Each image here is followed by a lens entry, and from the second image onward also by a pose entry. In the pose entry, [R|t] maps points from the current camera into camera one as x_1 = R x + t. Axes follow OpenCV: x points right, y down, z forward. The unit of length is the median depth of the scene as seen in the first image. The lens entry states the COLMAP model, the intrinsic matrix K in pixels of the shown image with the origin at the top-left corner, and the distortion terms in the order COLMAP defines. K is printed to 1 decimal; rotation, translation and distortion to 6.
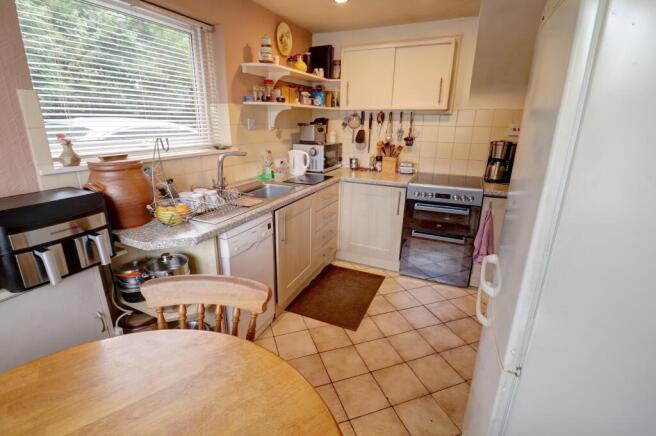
lens RADIAL K [[306.3, 0, 328.0], [0, 306.3, 218.0], [0, 0, 1]] dist [-0.001368, -0.000941]
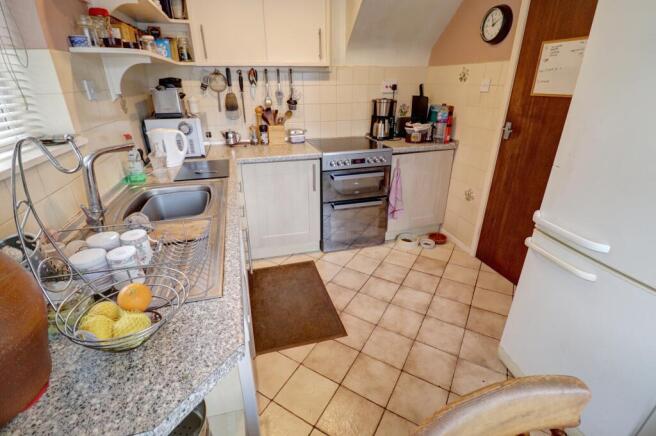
lens RADIAL K [[306.3, 0, 328.0], [0, 306.3, 218.0], [0, 0, 1]] dist [-0.001368, -0.000941]
pose [[0.772389, -0.275310, 0.572381, -0.243738], [0.208323, 0.961133, 0.181178, -0.078391], [-0.600014, -0.020700, 0.799721, 0.242436]]
